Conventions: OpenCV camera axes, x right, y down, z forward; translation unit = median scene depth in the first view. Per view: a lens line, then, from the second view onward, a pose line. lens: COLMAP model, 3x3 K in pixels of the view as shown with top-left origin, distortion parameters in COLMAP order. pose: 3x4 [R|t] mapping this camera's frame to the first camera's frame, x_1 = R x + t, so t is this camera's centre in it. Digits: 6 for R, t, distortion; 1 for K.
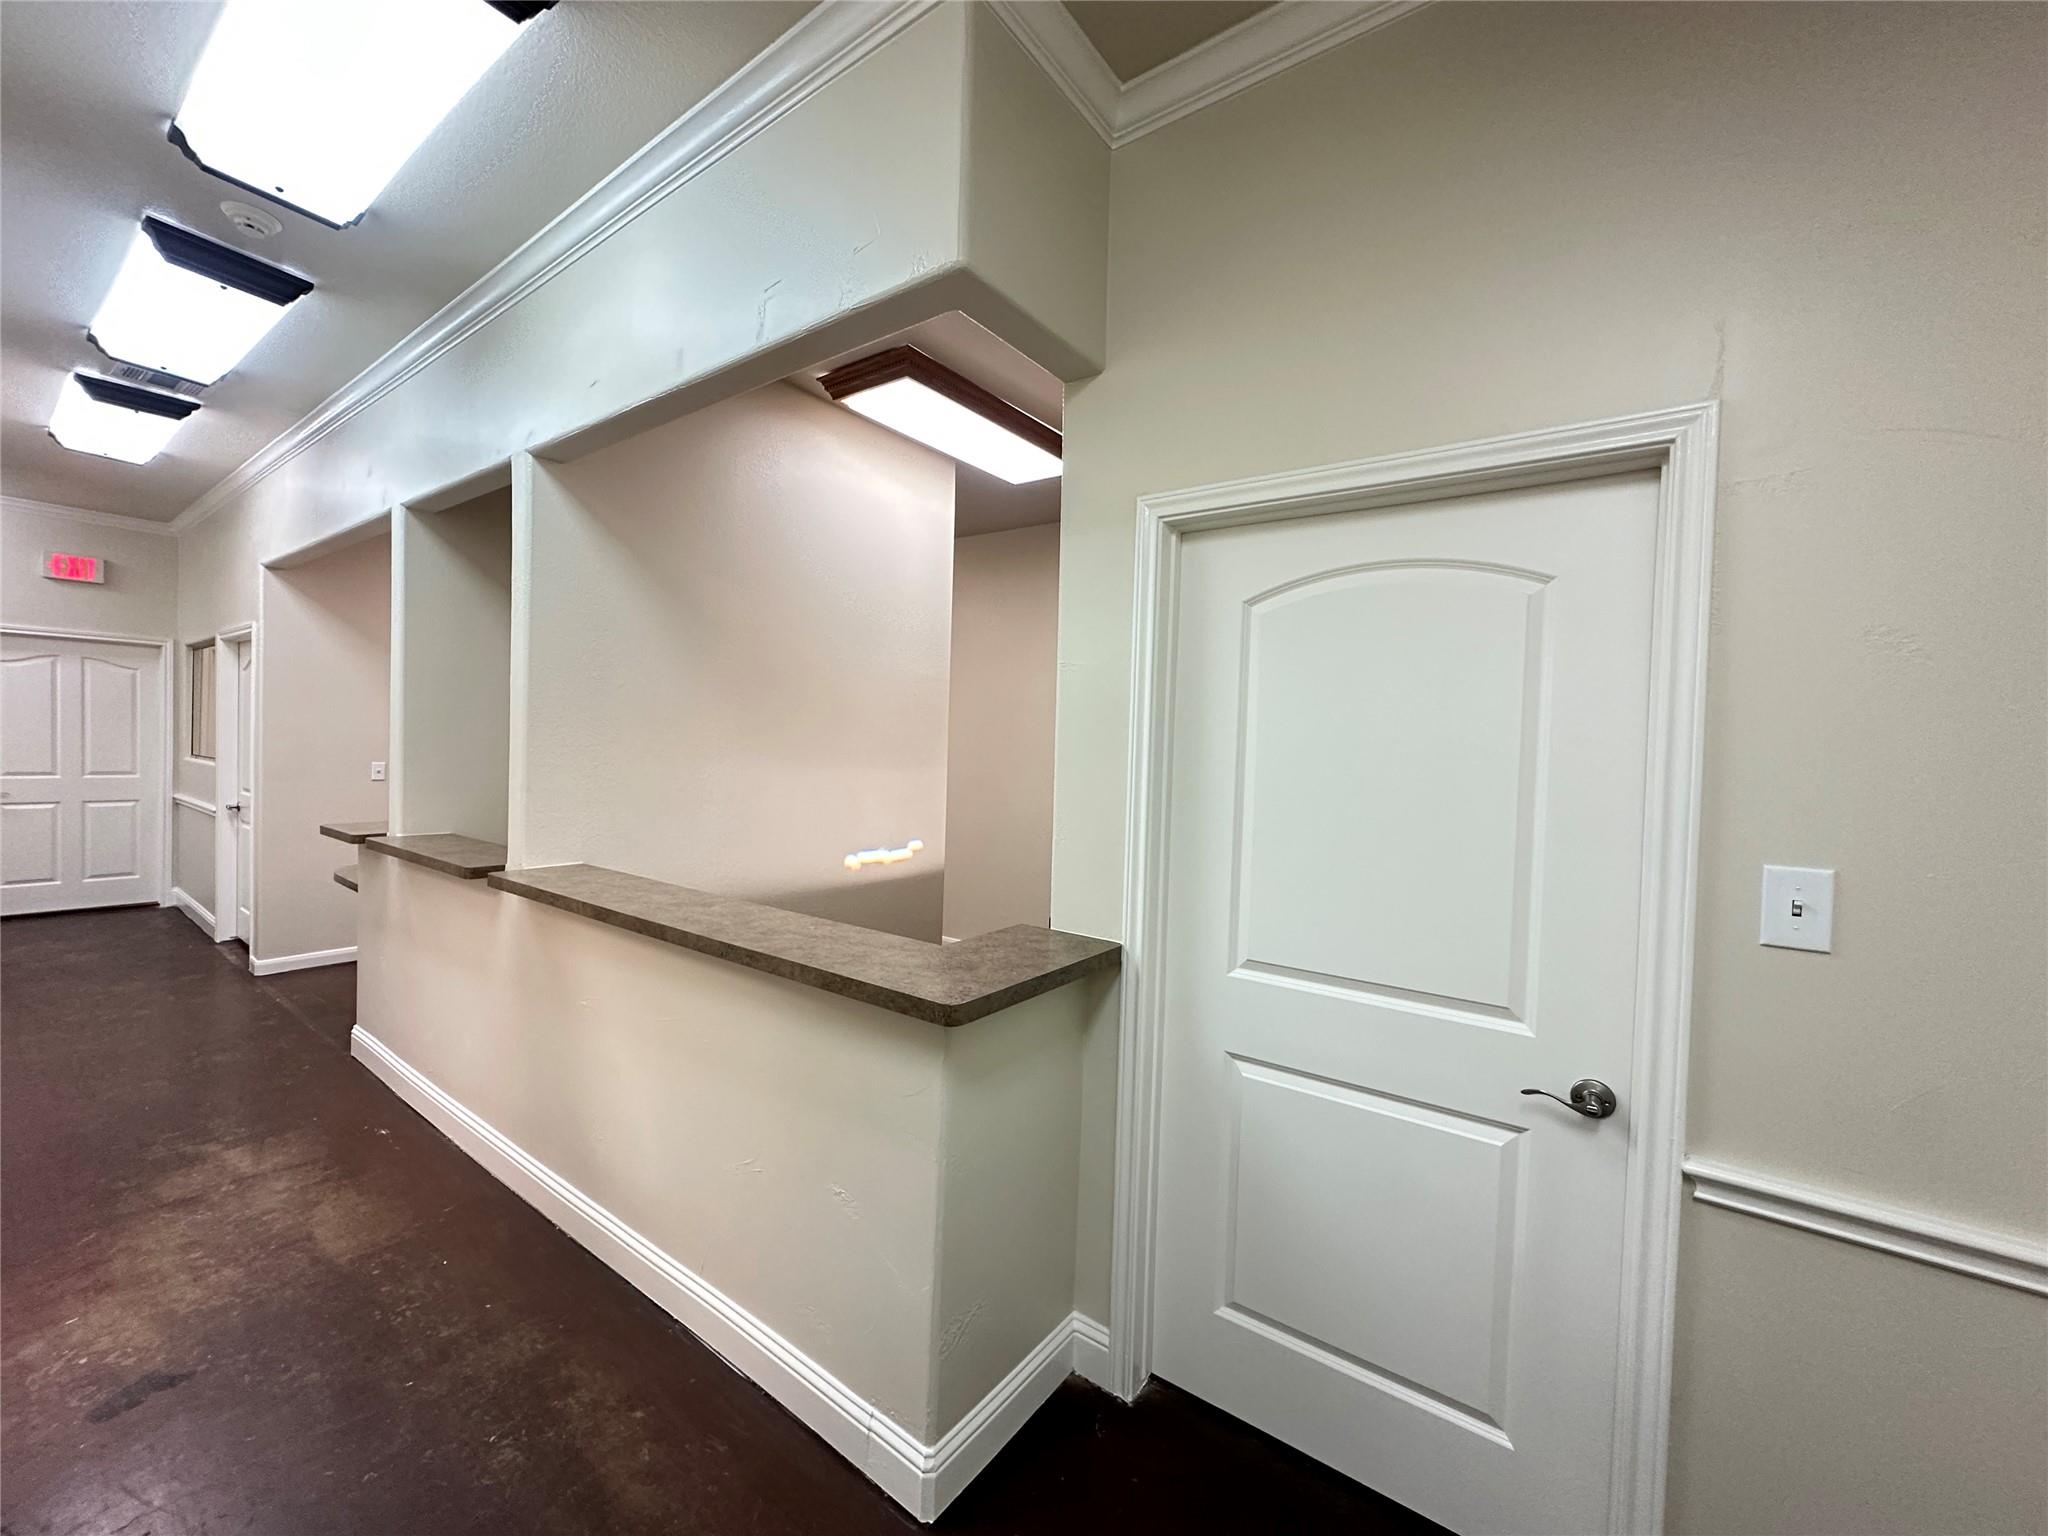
lens RADIAL K [[828.5, 0, 1024.0], [0, 828.5, 768.0], [0, 0, 1]] dist [-0.001679, -0.000329]
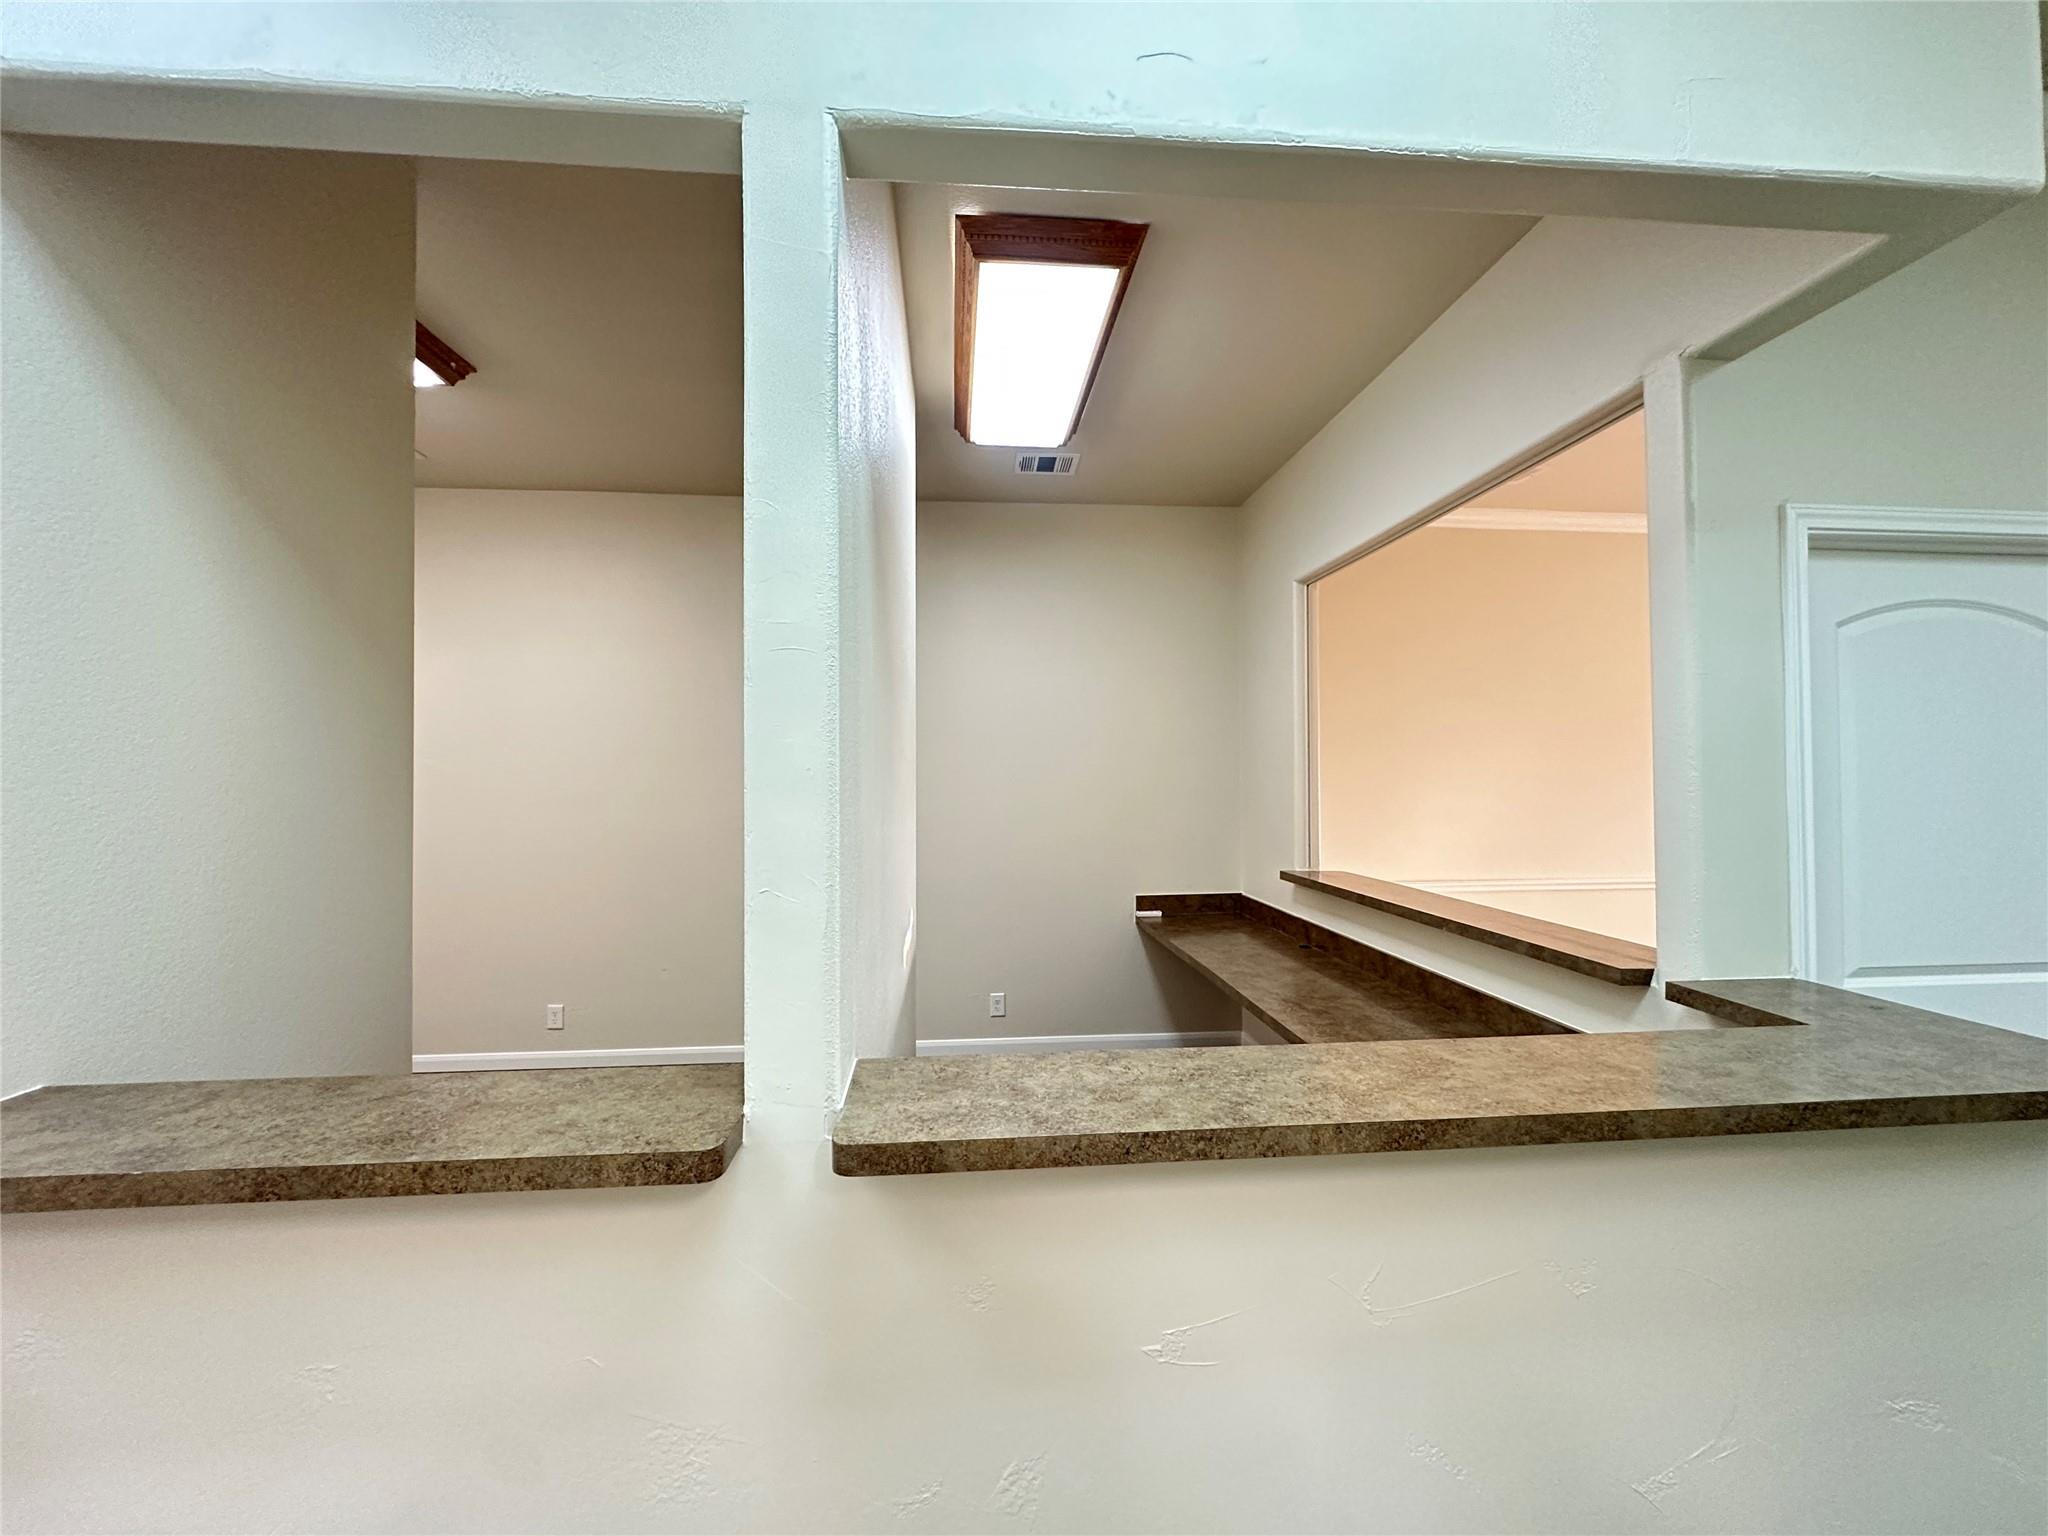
lens RADIAL K [[845.2, 0, 1024.0], [0, 845.2, 768.0], [0, 0, 1]] dist [-0.003287, -0.000396]
pose [[0.743145, -0.026806, 0.668594, -0.718250], [0.046008, 0.998879, -0.011091, -0.034165], [-0.667547, 0.039003, 0.743545, 0.545351]]
